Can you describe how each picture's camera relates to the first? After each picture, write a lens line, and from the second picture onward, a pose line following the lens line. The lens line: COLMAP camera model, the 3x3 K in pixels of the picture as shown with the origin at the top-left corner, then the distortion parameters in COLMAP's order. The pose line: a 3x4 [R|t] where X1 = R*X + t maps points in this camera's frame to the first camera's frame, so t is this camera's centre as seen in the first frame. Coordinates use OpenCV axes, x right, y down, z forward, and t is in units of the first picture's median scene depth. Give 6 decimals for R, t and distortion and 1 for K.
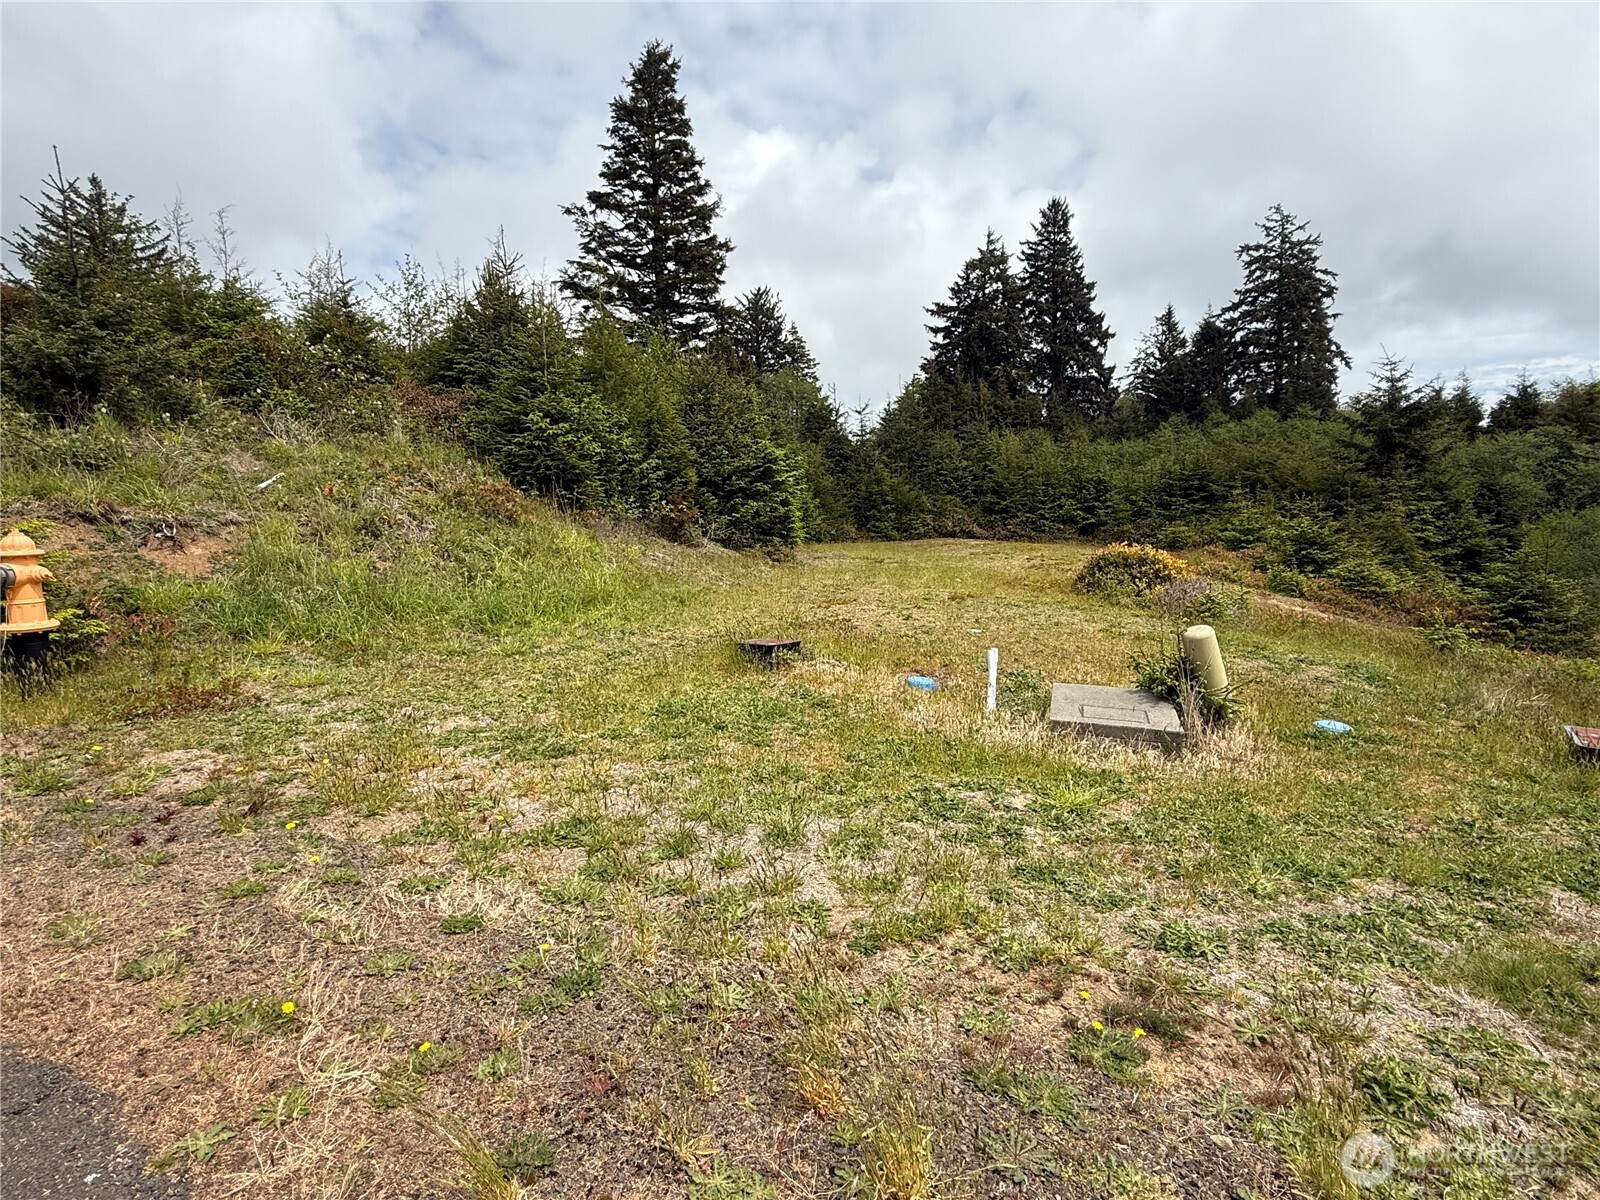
lens RADIAL K [[793.5, 0, 803.9], [0, 793.5, 602.0], [0, 0, 1]] dist [-0.000114, -0.000125]
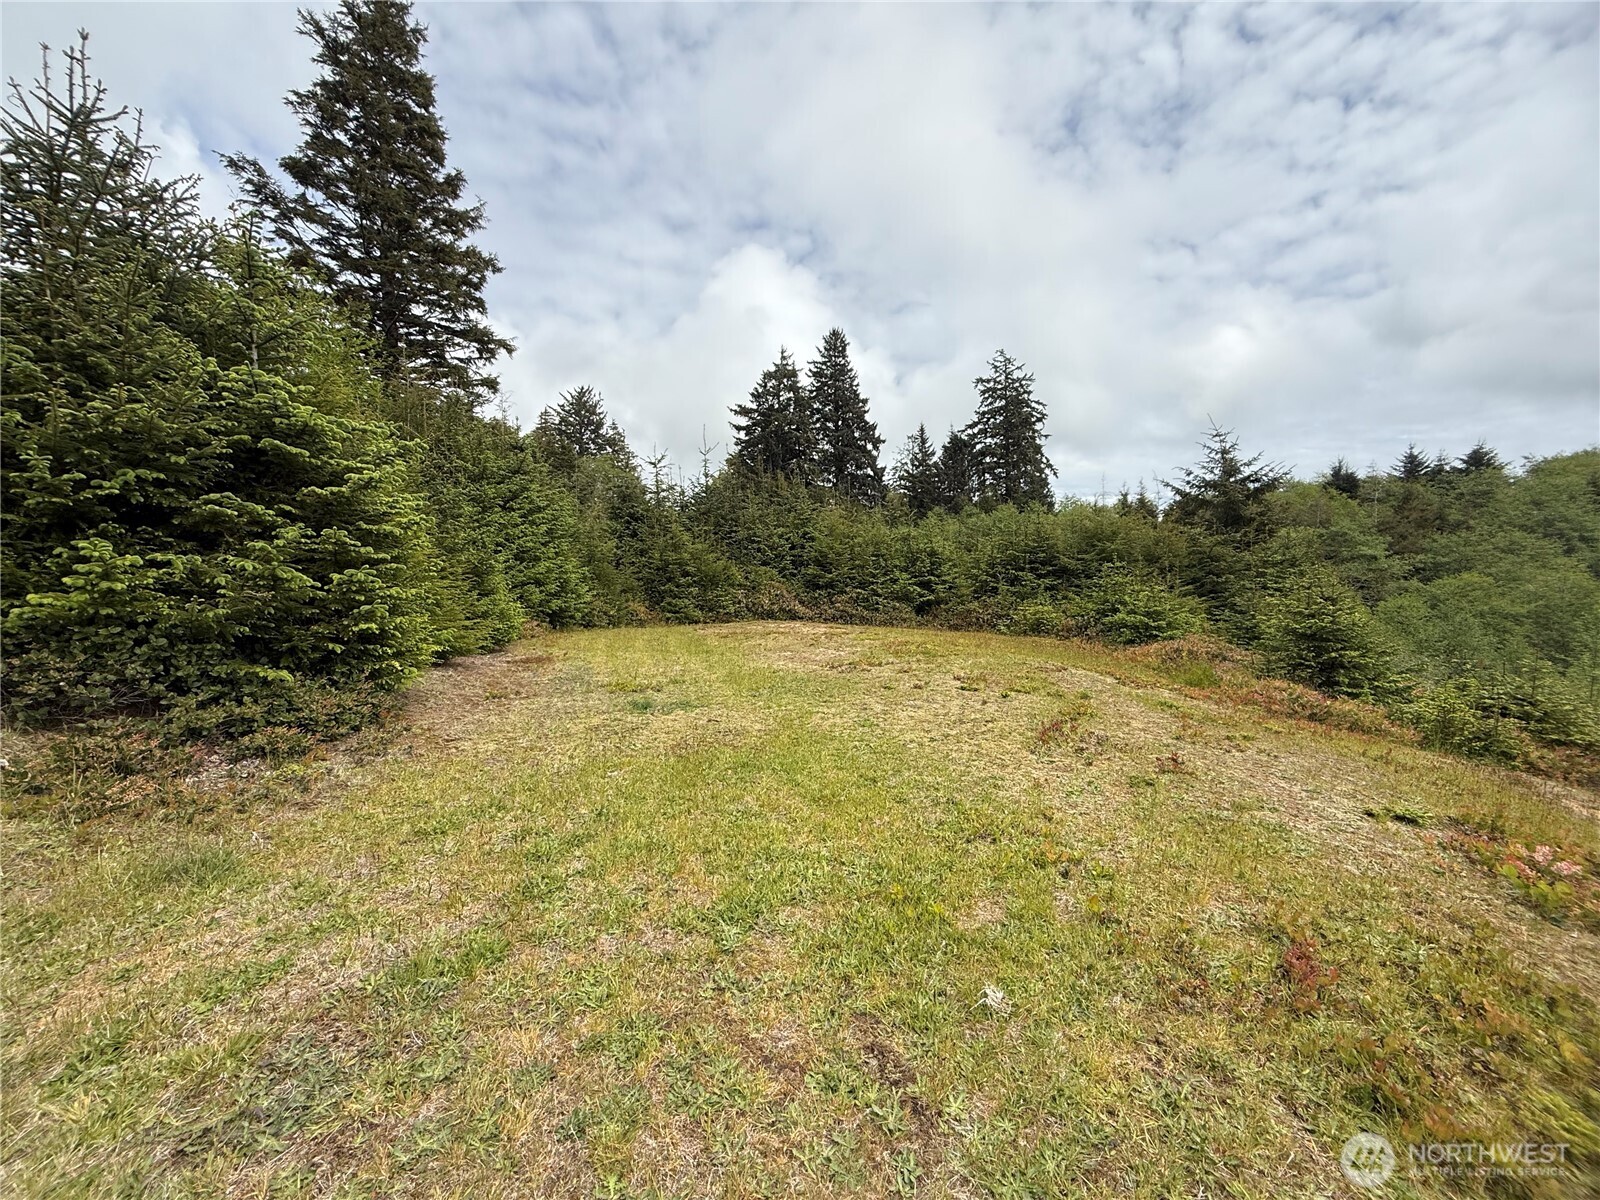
lens RADIAL K [[642.3, 0, 804.0], [0, 642.3, 599.8], [0, 0, 1]] dist [-0.000405, 0.000063]
pose [[0.965078, 0.000898, 0.261961, 0.016235], [0.022561, 0.995994, -0.086529, -0.013833], [-0.260989, 0.089417, 0.961191, 0.118210]]
